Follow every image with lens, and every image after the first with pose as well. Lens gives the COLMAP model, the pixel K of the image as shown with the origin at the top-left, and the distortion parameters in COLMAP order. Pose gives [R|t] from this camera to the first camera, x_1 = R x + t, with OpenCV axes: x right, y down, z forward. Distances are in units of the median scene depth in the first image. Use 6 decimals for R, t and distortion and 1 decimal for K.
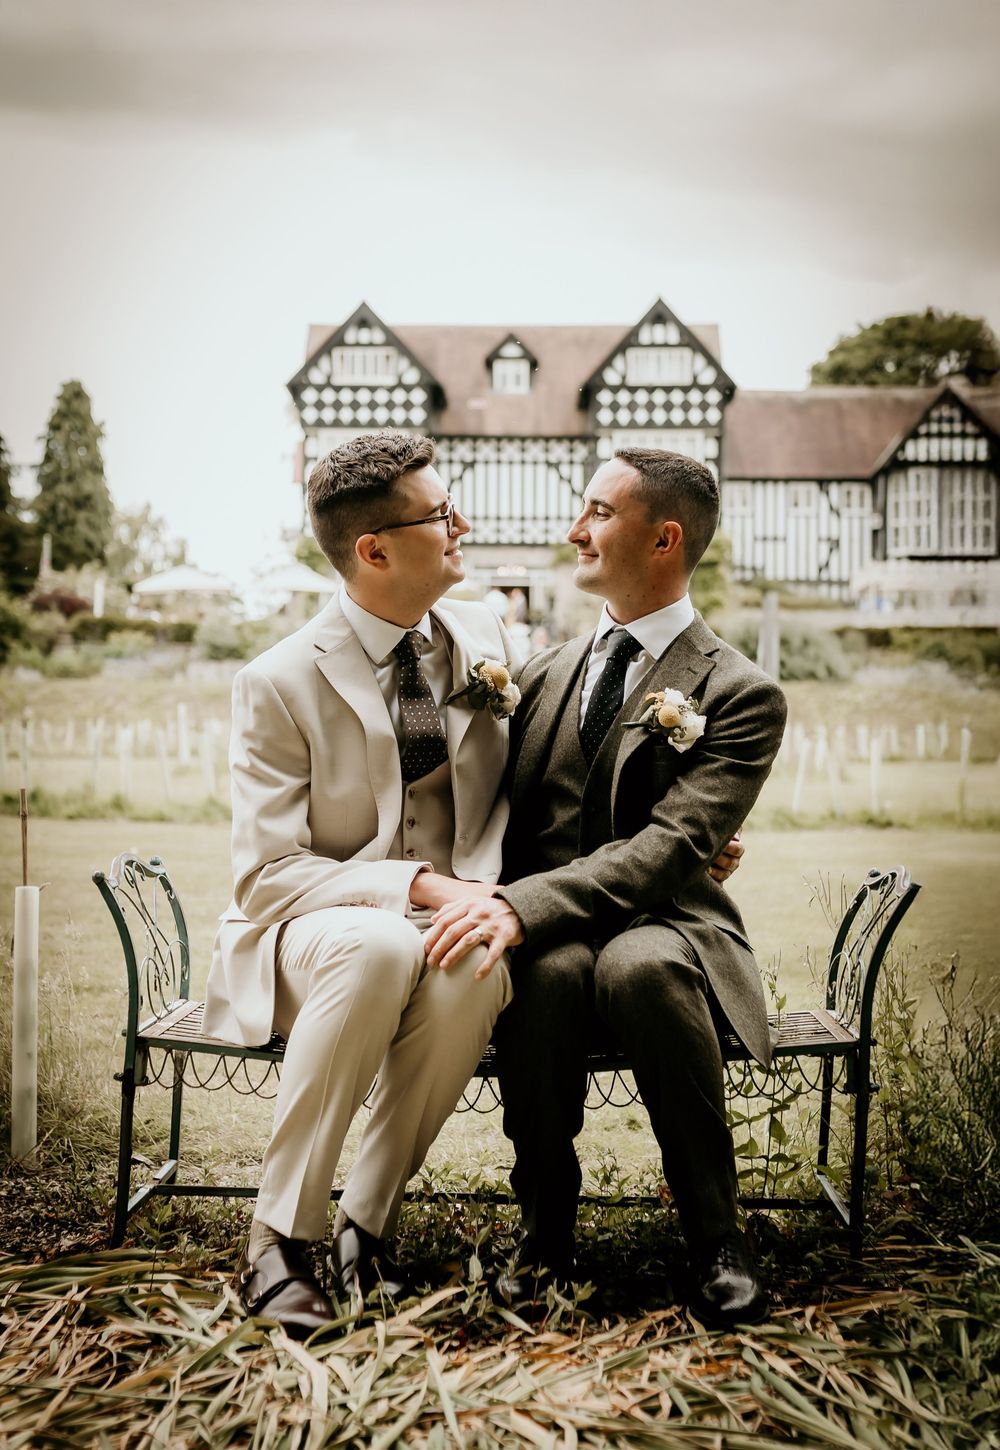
lens RADIAL K [[2473.2, 0, 500.0], [0, 2473.2, 725.0], [0, 0, 1]] dist [-0.013079, 0.022334]
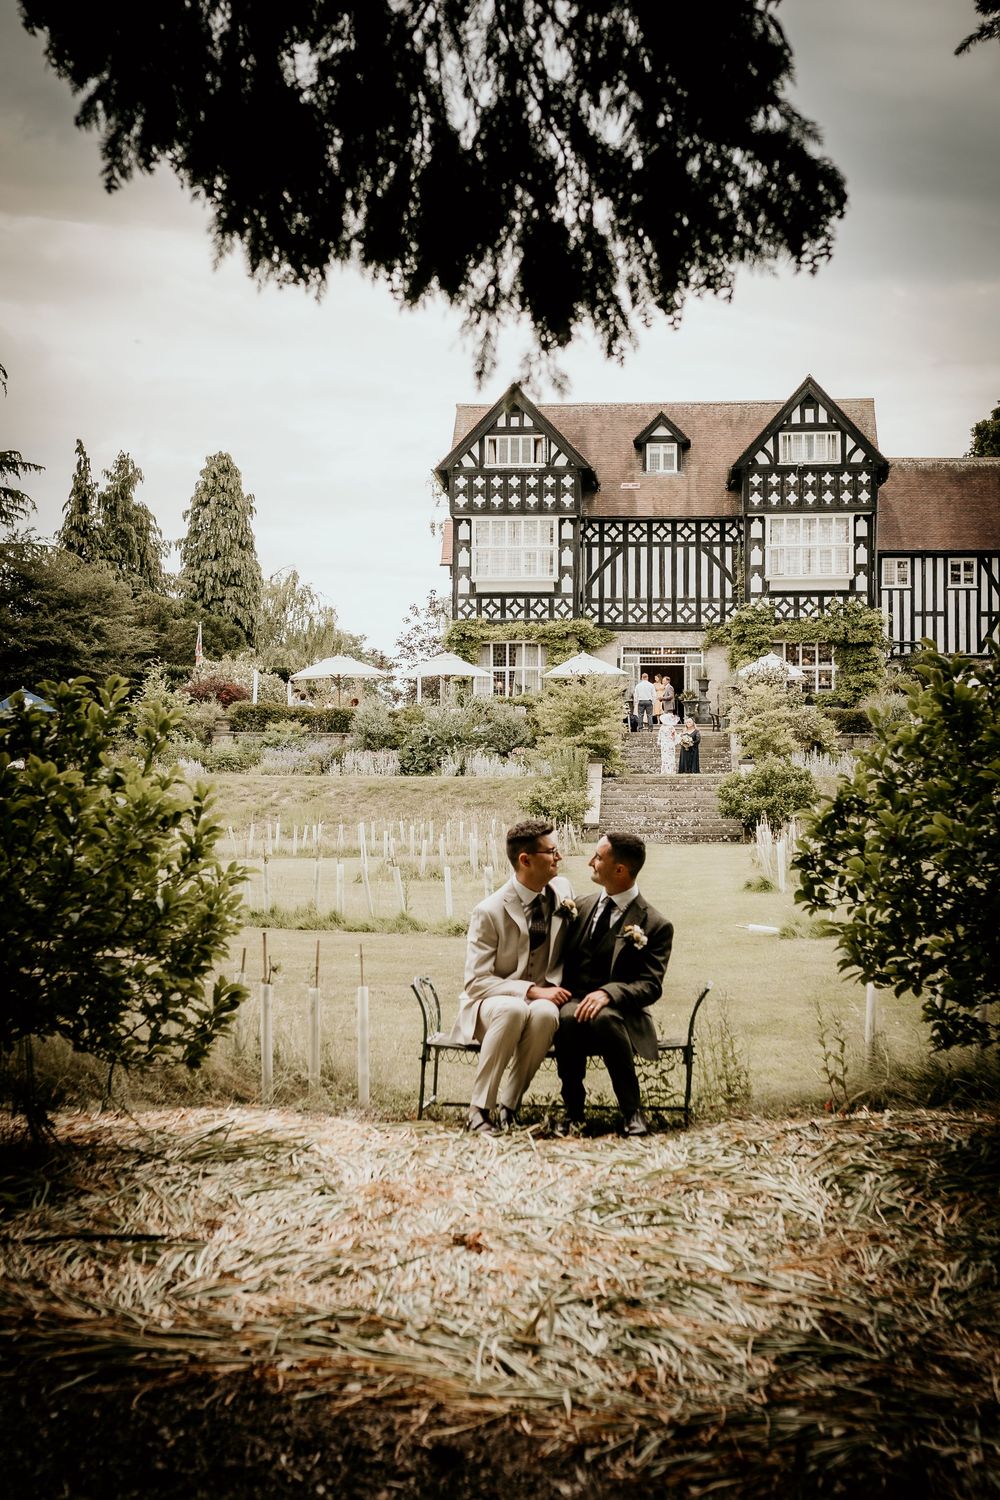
lens RADIAL K [[2601.1, 0, 500.0], [0, 2601.1, 750.0], [0, 0, 1]] dist [-0.002684, 0.027516]
pose [[0.998096, -0.006061, -0.061381, 0.003296], [0.004929, 0.999816, -0.018563, -0.004209], [0.061483, 0.018225, 0.997942, -0.054180]]
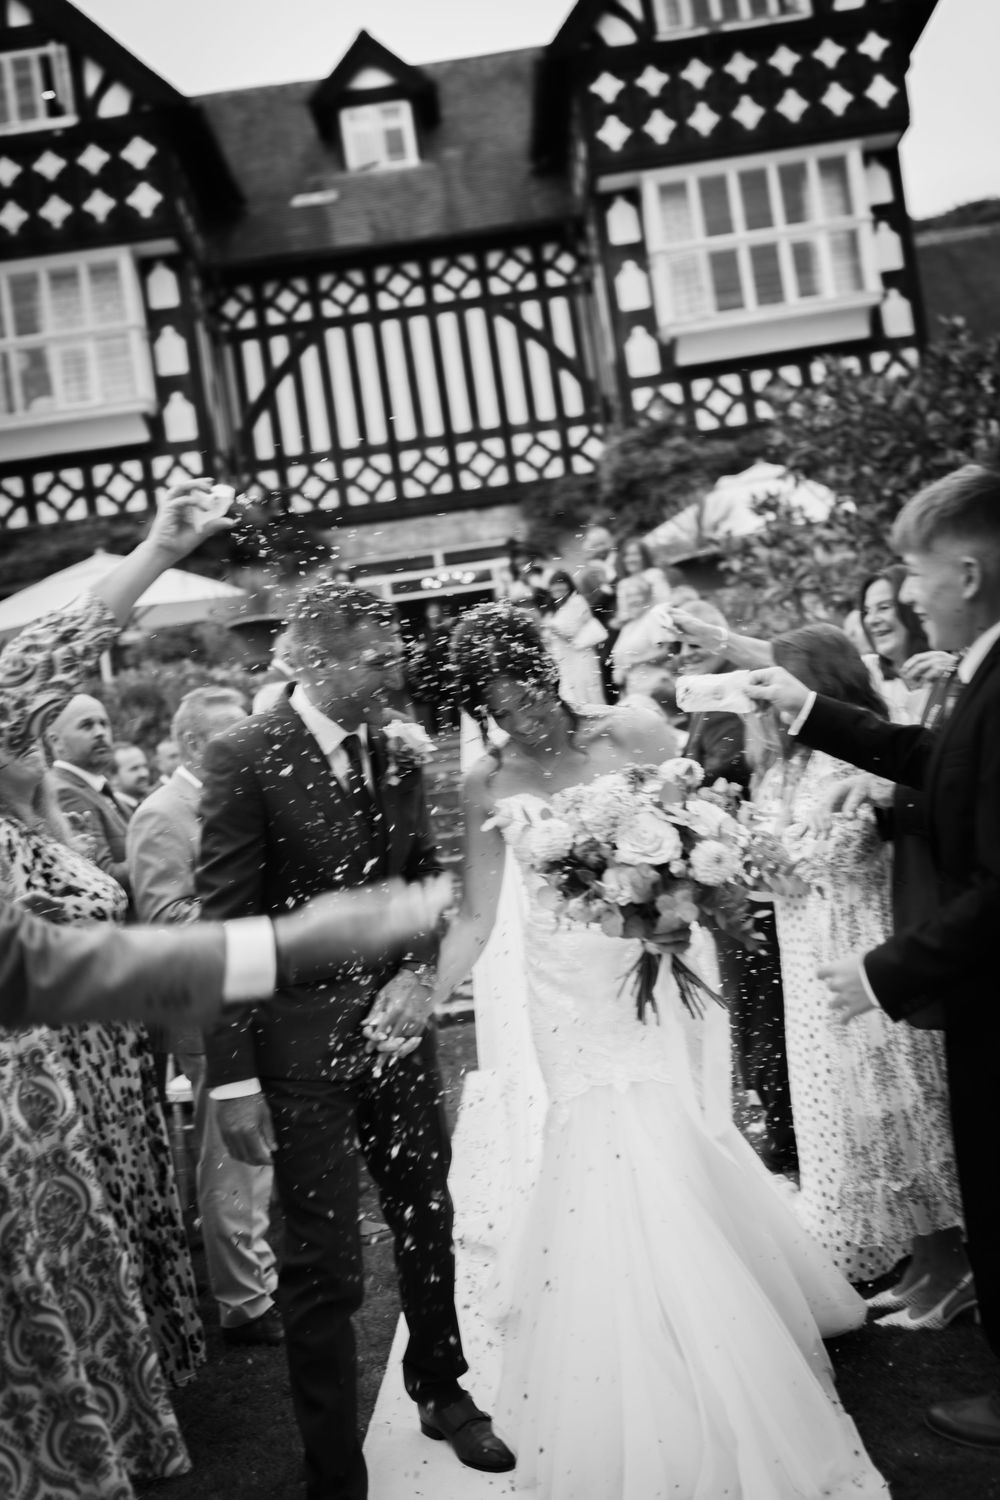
lens RADIAL K [[2507.8, 0, 500.0], [0, 2507.8, 750.0], [0, 0, 1]] dist [-0.025600, 0.004551]
pose [[0.989105, -0.146994, 0.007989, 0.006812], [0.147127, 0.988919, -0.019814, -0.021789], [-0.004988, 0.020773, 0.999772, 0.603681]]
